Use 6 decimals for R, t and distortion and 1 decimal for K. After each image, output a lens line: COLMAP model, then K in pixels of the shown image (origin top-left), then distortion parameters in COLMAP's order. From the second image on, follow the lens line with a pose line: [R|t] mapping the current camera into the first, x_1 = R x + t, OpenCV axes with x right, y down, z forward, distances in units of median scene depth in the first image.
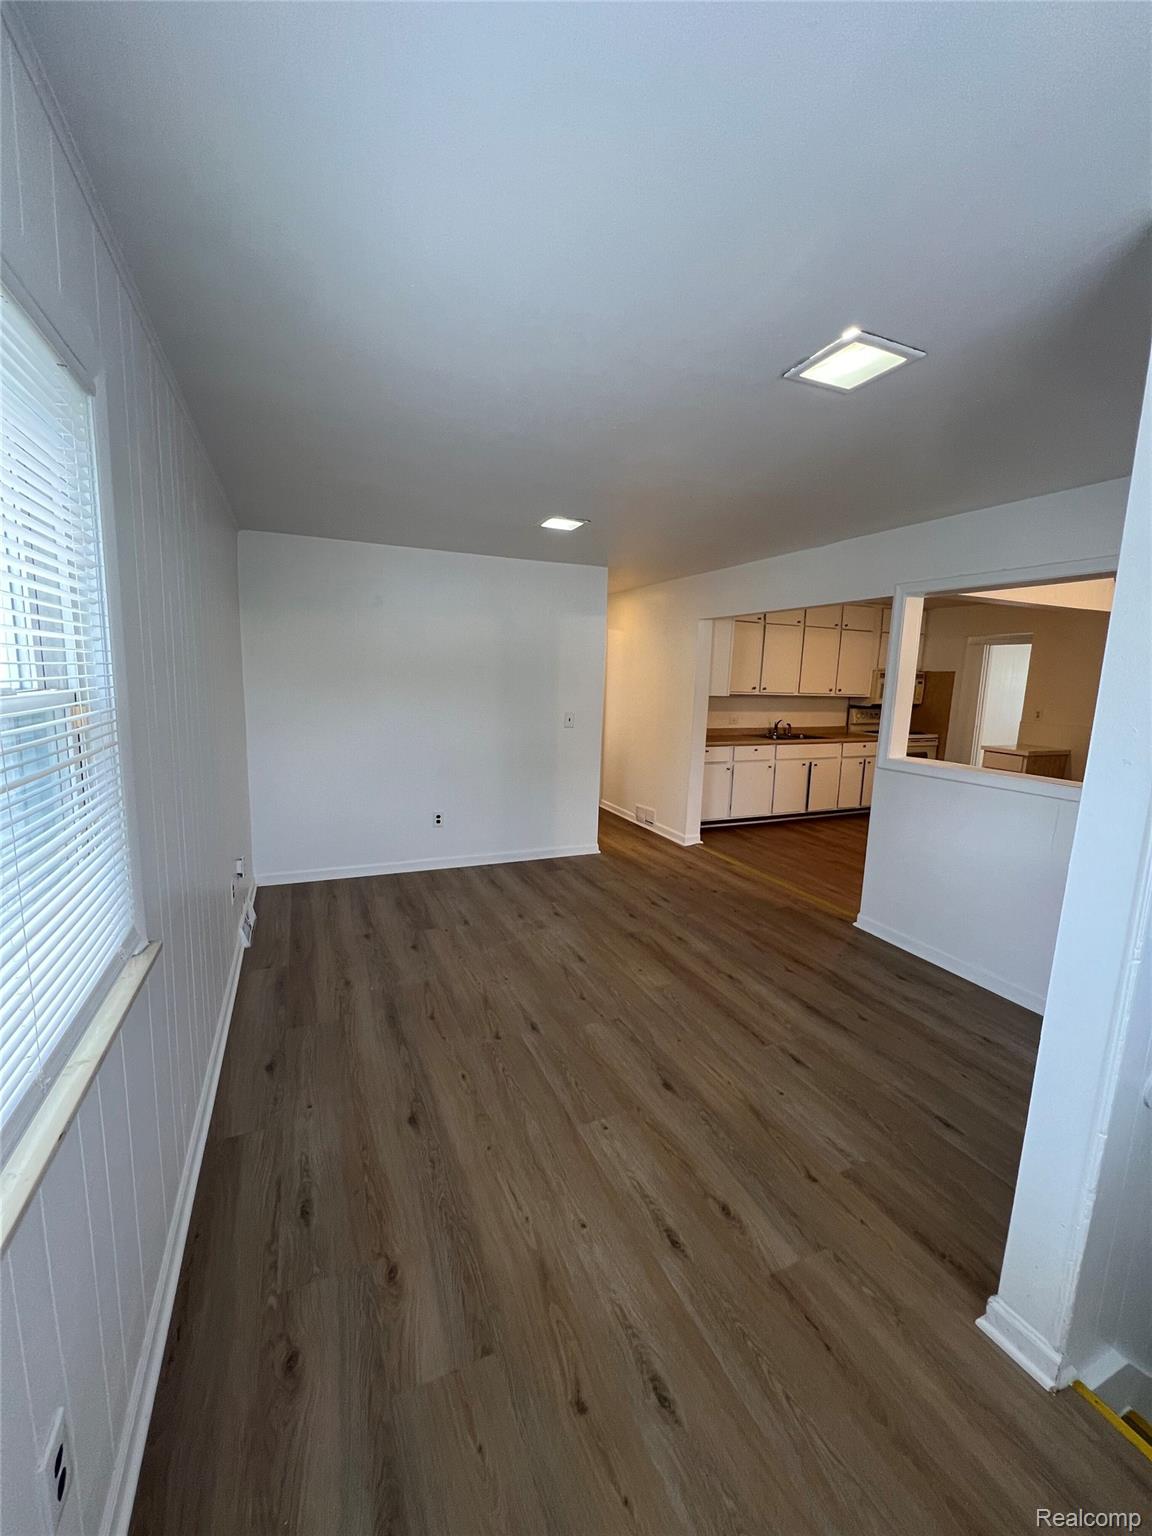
lens RADIAL K [[614.8, 0, 574.5], [0, 614.8, 771.9], [0, 0, 1]] dist [0.000617, 0.000045]
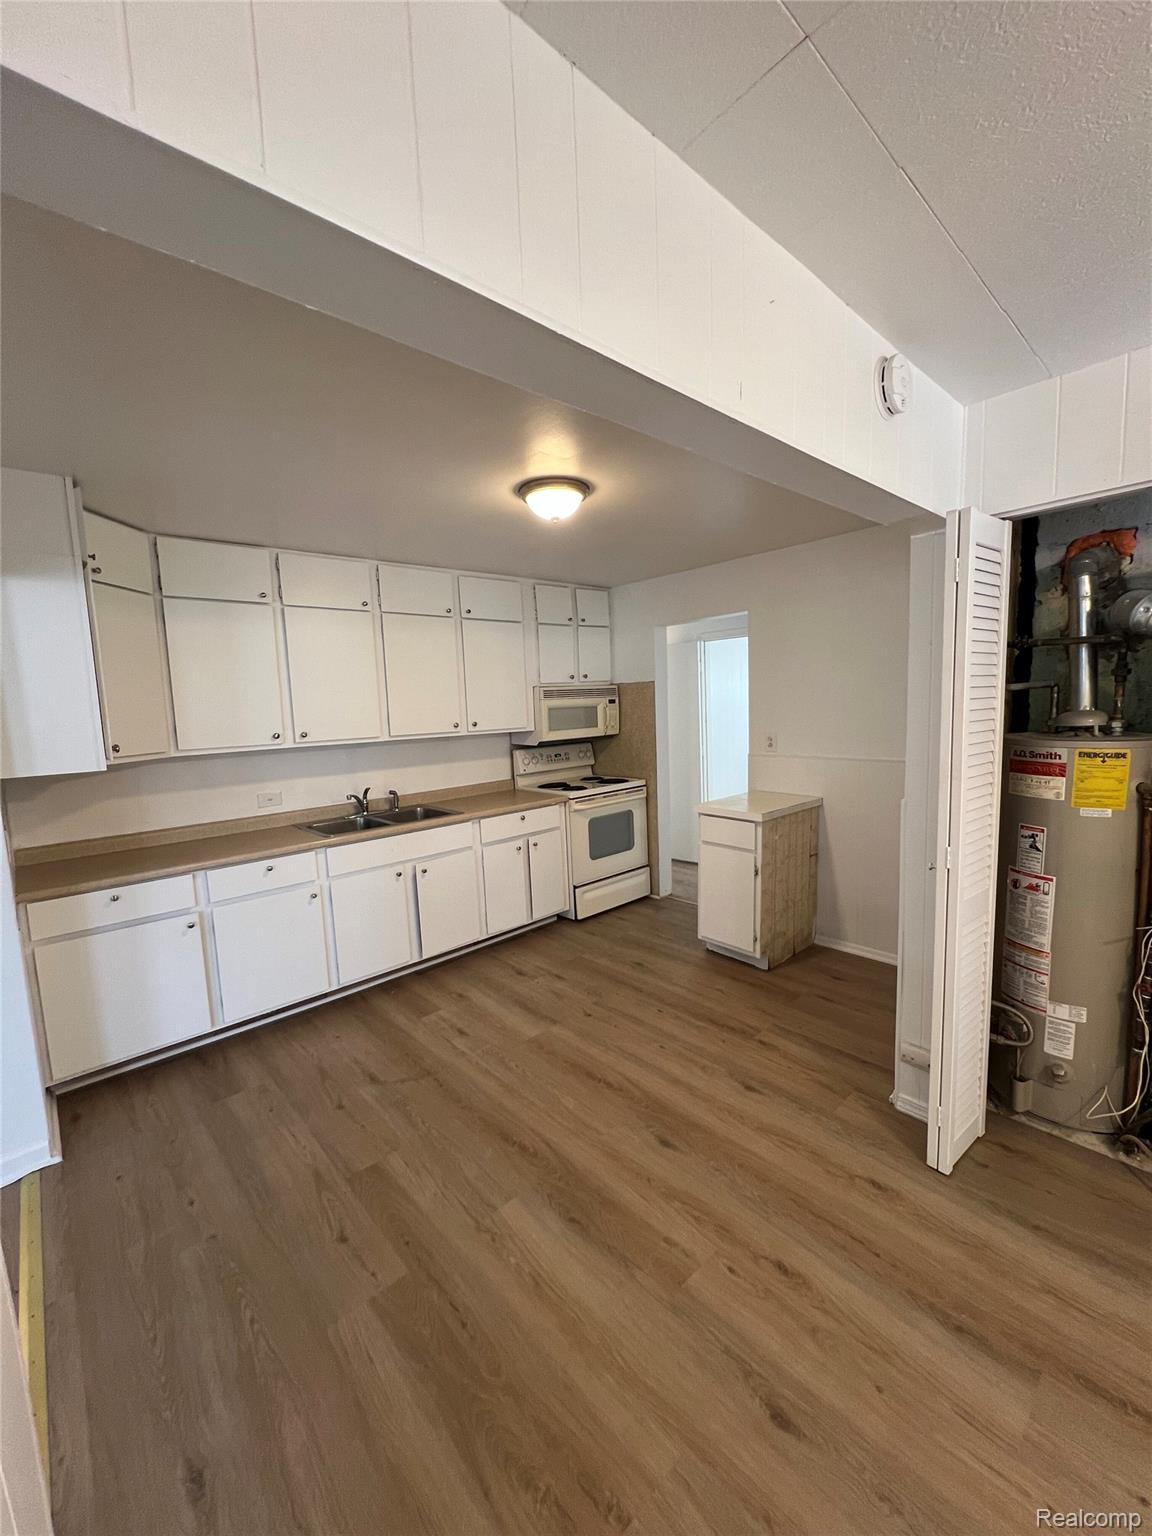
lens RADIAL K [[614.8, 0, 578.2], [0, 614.8, 769.1], [0, 0, 1]] dist [0.000617, 0.000045]
pose [[0.947316, -0.097413, 0.305129, 0.350102], [0.111987, 0.993239, -0.030587, -0.064020], [-0.300087, 0.063147, 0.951820, 0.436170]]
